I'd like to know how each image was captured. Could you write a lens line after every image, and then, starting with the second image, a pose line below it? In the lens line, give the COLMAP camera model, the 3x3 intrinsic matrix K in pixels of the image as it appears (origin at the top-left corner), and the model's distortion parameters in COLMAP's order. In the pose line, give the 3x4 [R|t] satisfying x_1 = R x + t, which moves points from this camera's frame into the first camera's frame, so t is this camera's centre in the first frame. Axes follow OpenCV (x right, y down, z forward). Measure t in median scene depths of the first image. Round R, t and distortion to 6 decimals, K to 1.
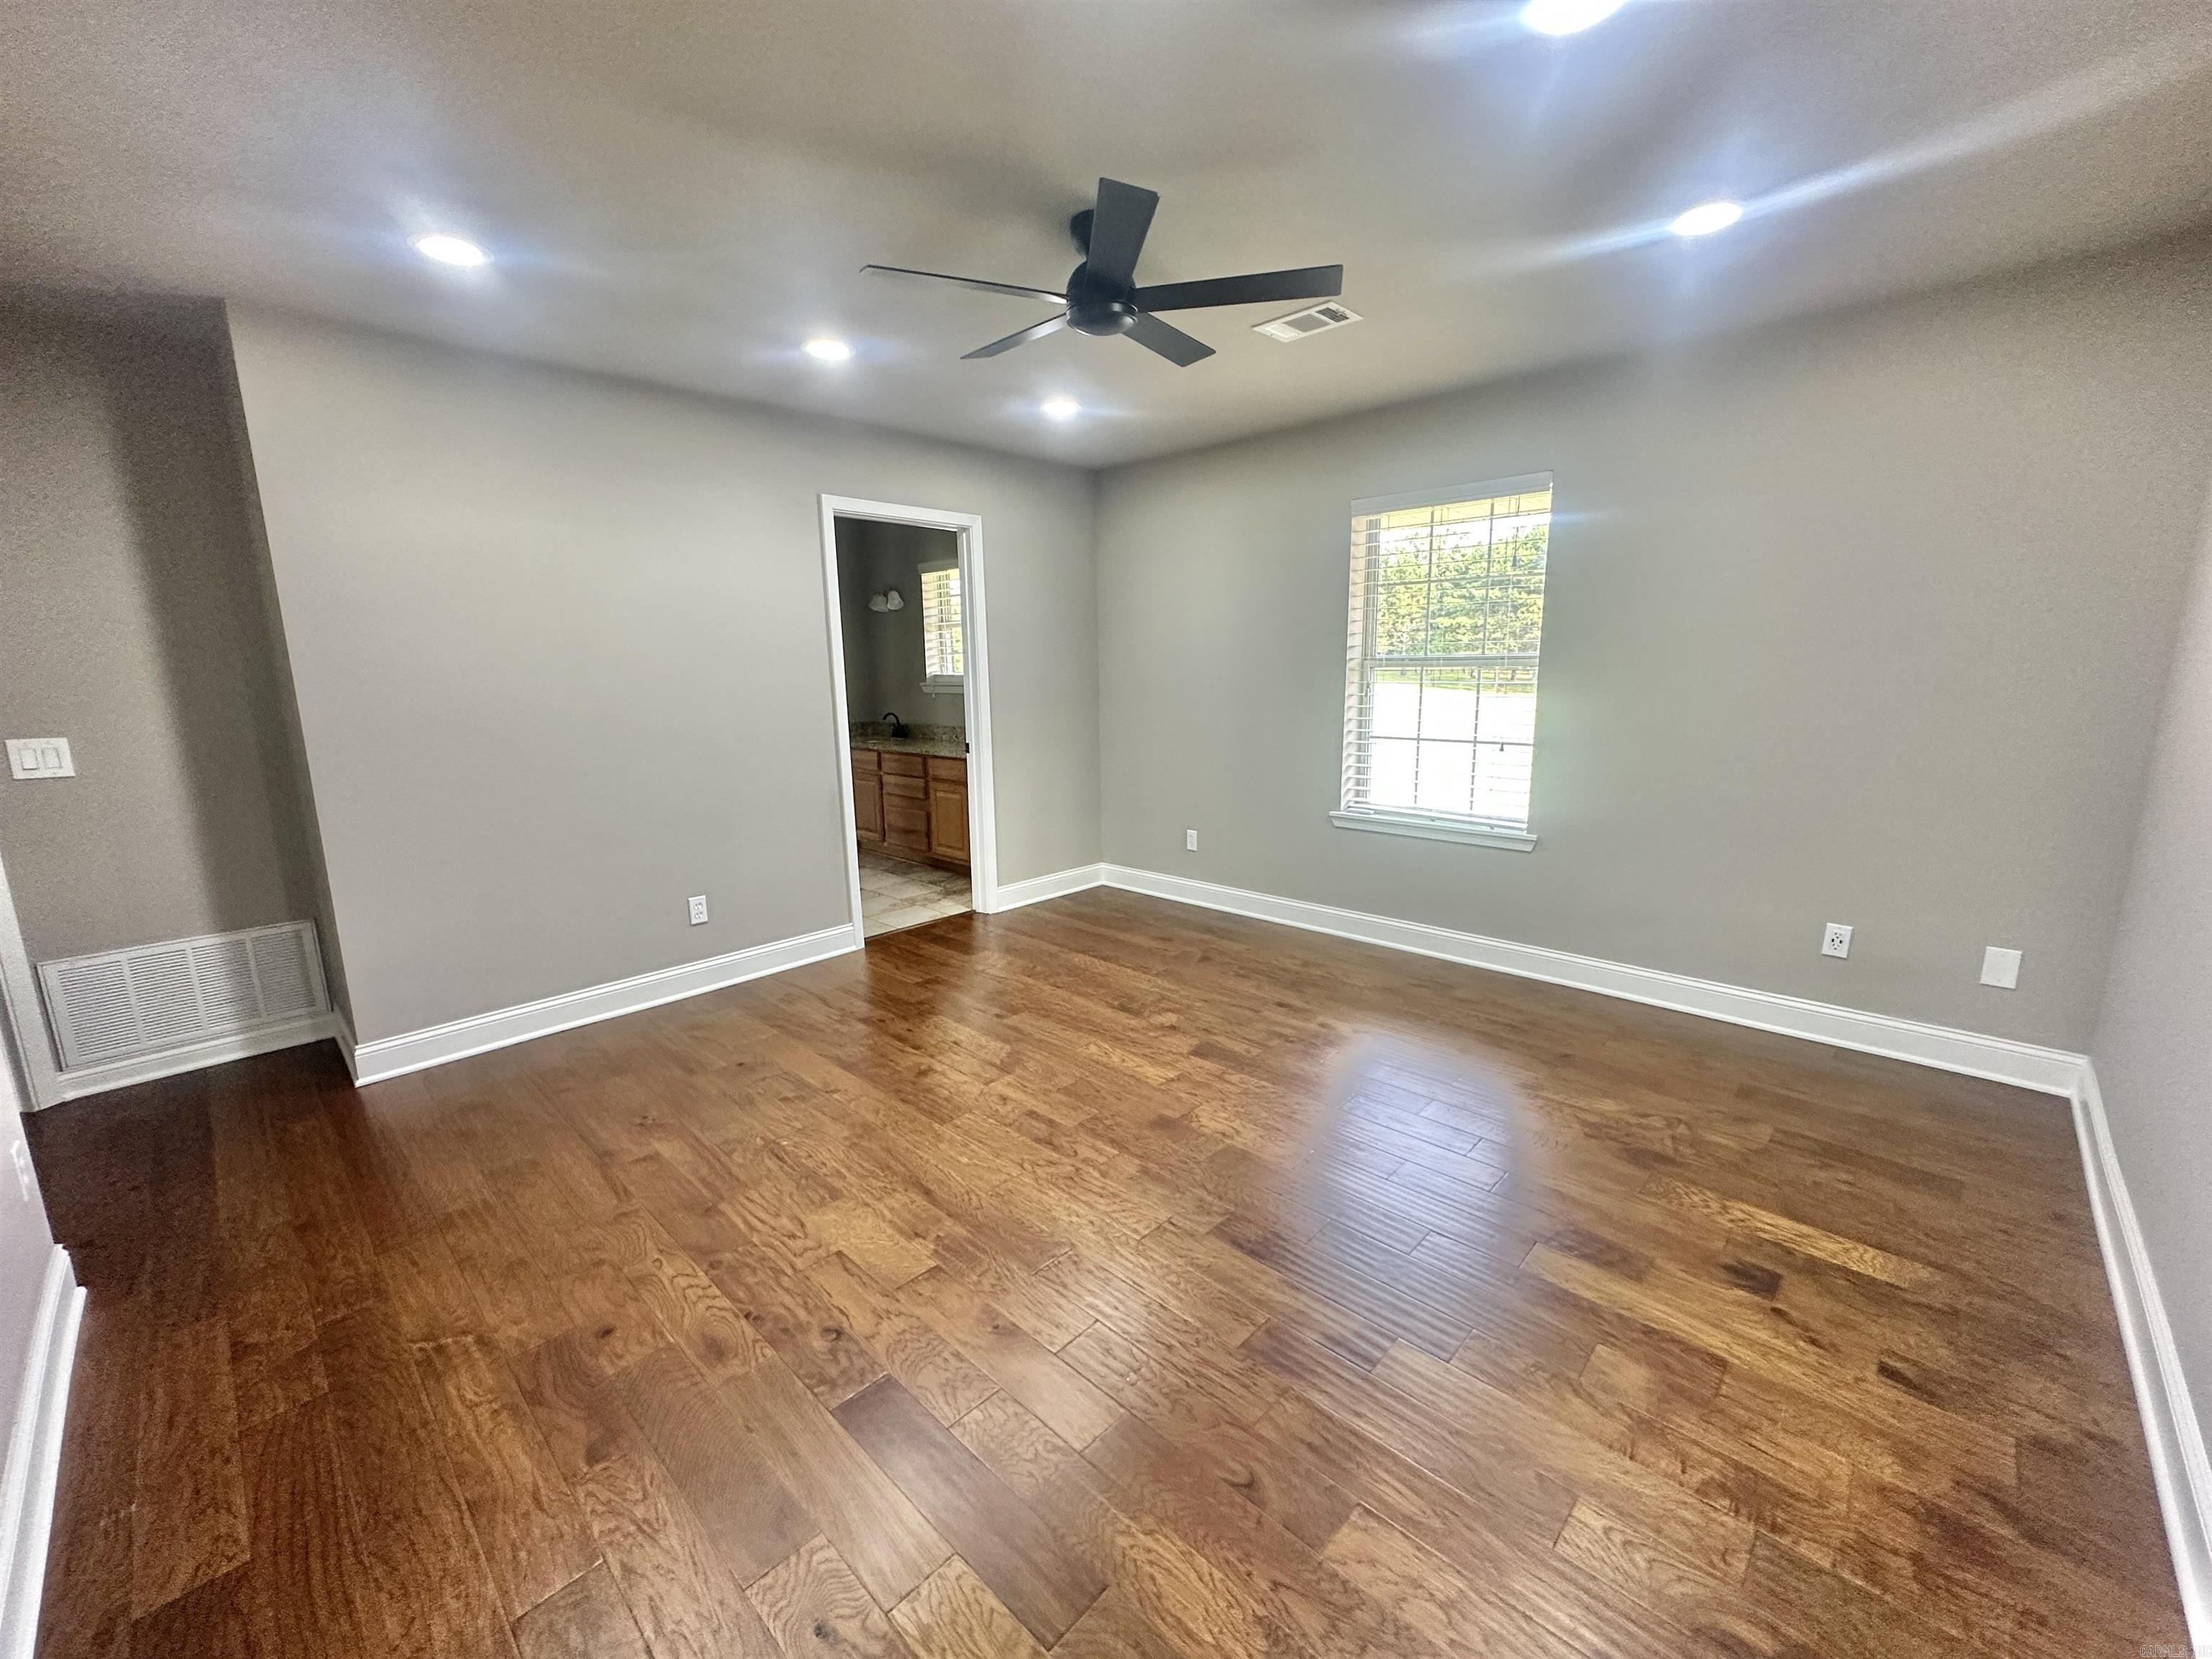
lens RADIAL K [[881.6, 0, 1108.1], [0, 881.6, 829.8], [0, 0, 1]] dist [-0.004310, 0.000371]
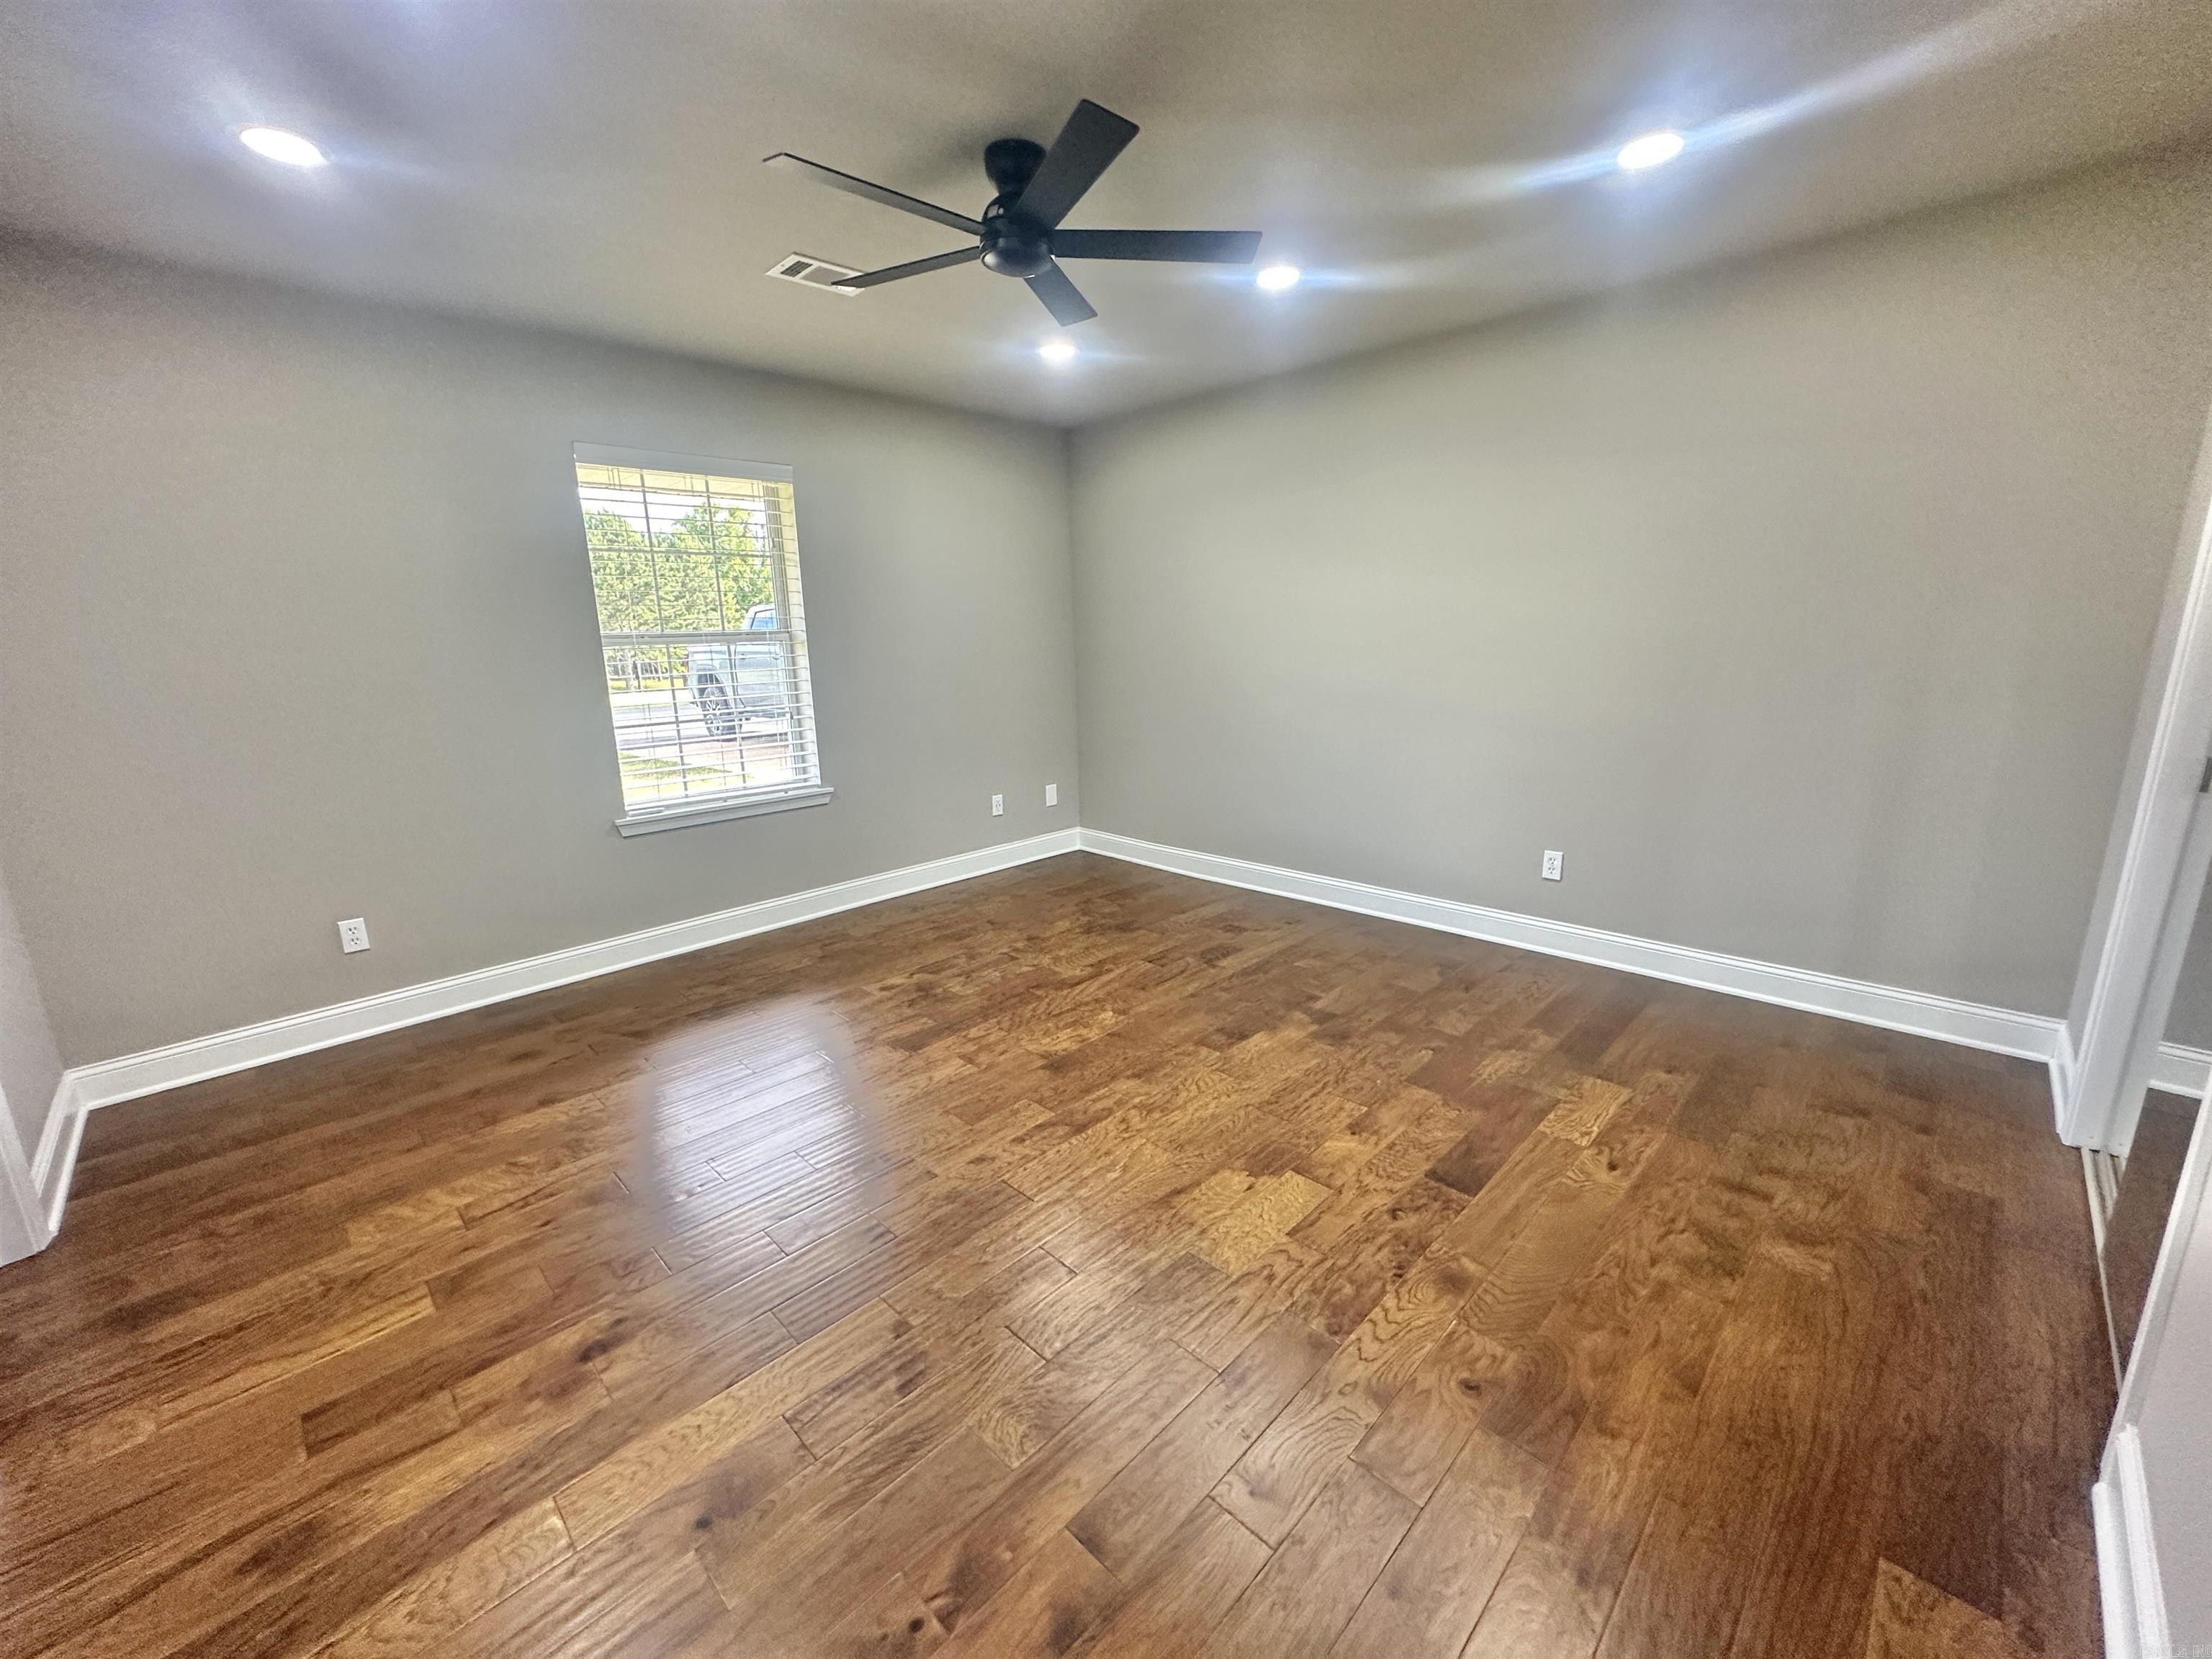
lens RADIAL K [[881.6, 0, 1108.1], [0, 881.6, 829.8], [0, 0, 1]] dist [-0.004310, 0.000371]
pose [[0.022587, -0.208871, 0.977682, -0.898369], [0.211838, 0.956726, 0.199500, -0.131097], [-0.977044, 0.202604, 0.065857, 0.814319]]
